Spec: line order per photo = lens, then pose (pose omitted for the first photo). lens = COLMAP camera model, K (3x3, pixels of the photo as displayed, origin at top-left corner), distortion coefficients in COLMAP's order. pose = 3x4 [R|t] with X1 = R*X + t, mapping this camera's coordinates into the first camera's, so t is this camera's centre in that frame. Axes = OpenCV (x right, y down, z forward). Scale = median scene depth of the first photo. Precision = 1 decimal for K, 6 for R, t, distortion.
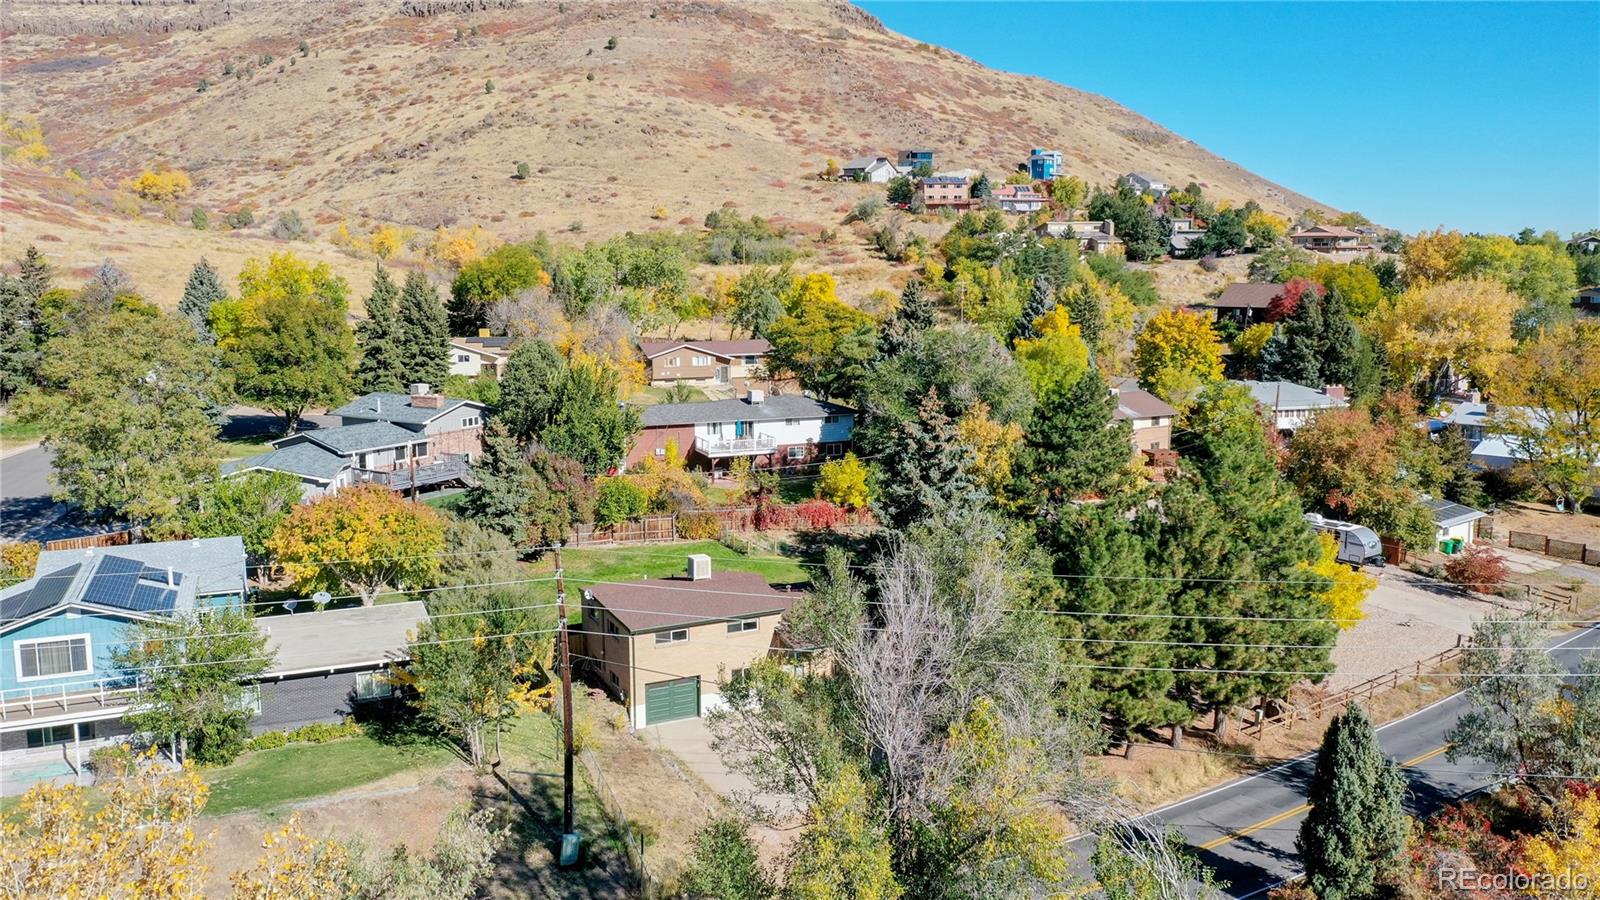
lens RADIAL K [[1263.9, 0, 800.0], [0, 1263.9, 450.0], [0, 0, 1]] dist [0.006869, 0.008178]
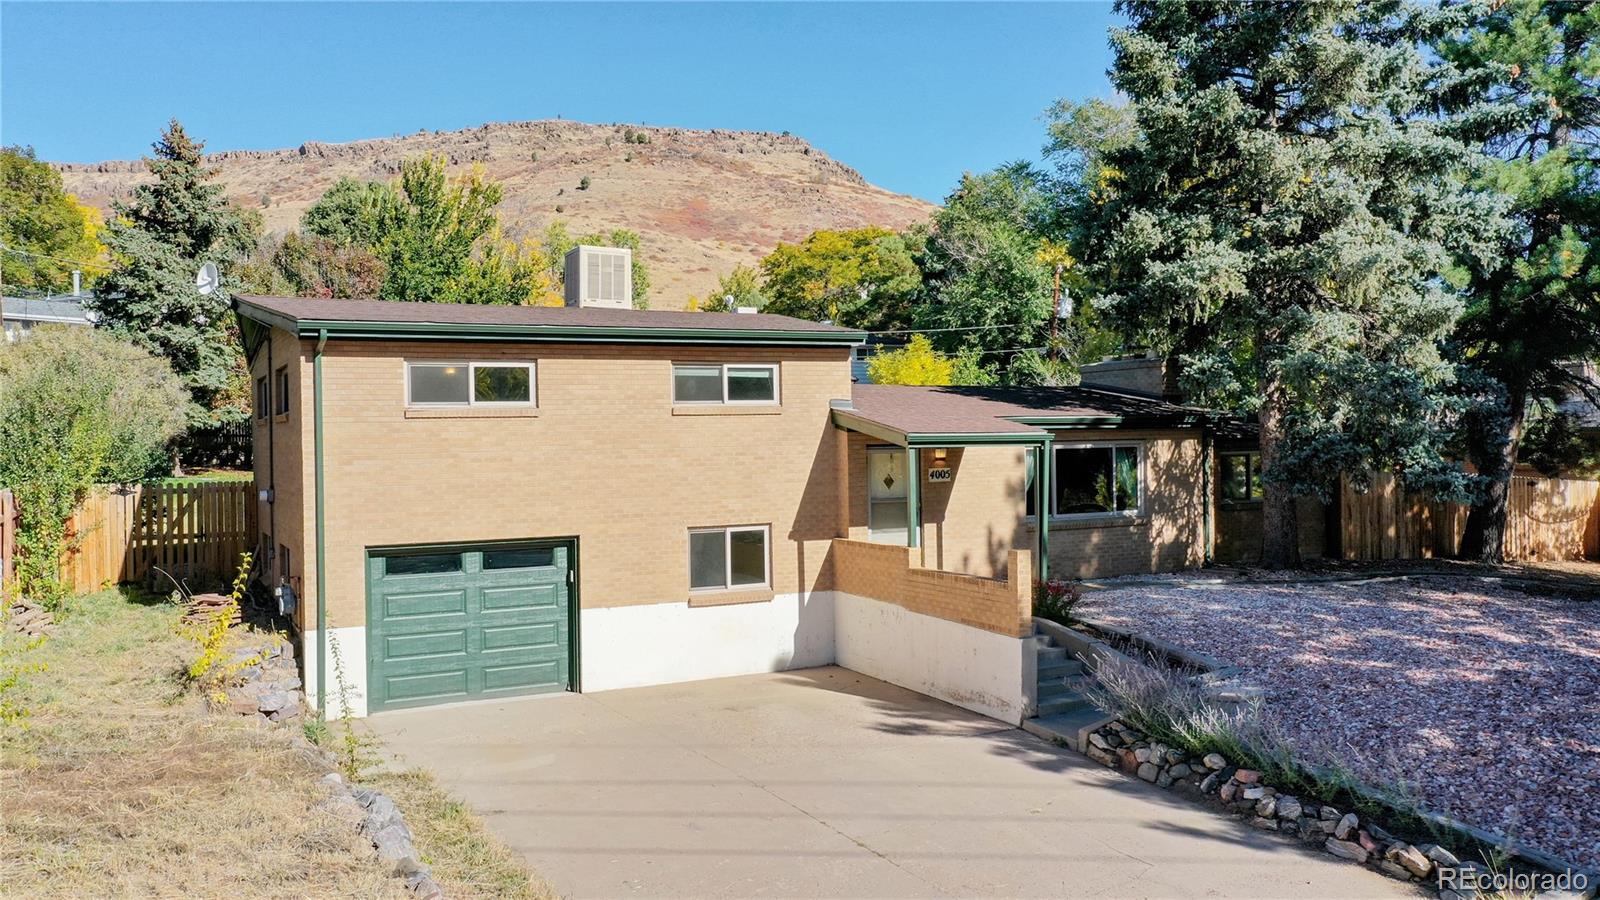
lens RADIAL K [[1263.9, 0, 800.0], [0, 1263.9, 450.0], [0, 0, 1]] dist [0.006869, 0.008178]
pose [[0.999787, -0.012083, 0.016705, -0.004350], [0.014424, 0.988887, -0.147965, 0.026278], [-0.014731, 0.148174, 0.988852, 0.093023]]
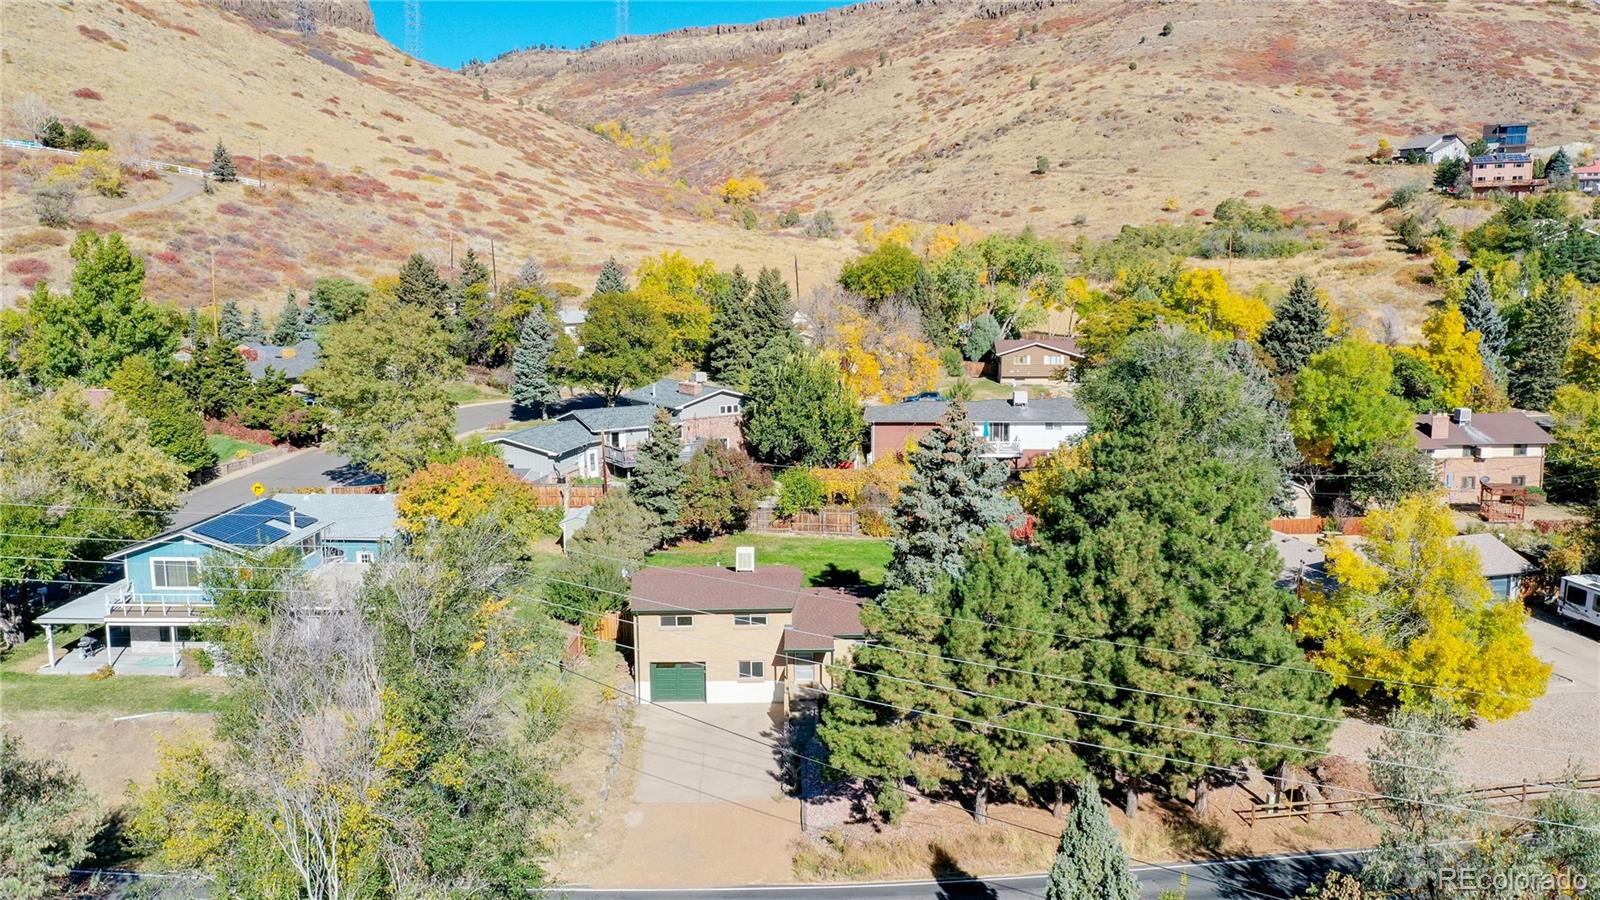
lens RADIAL K [[1263.9, 0, 800.0], [0, 1263.9, 450.0], [0, 0, 1]] dist [0.006869, 0.008178]
pose [[0.894627, 0.063166, -0.442326, 0.056914], [-0.060908, 0.997956, 0.019322, -0.002586], [0.442642, 0.009655, 0.896646, 0.013755]]
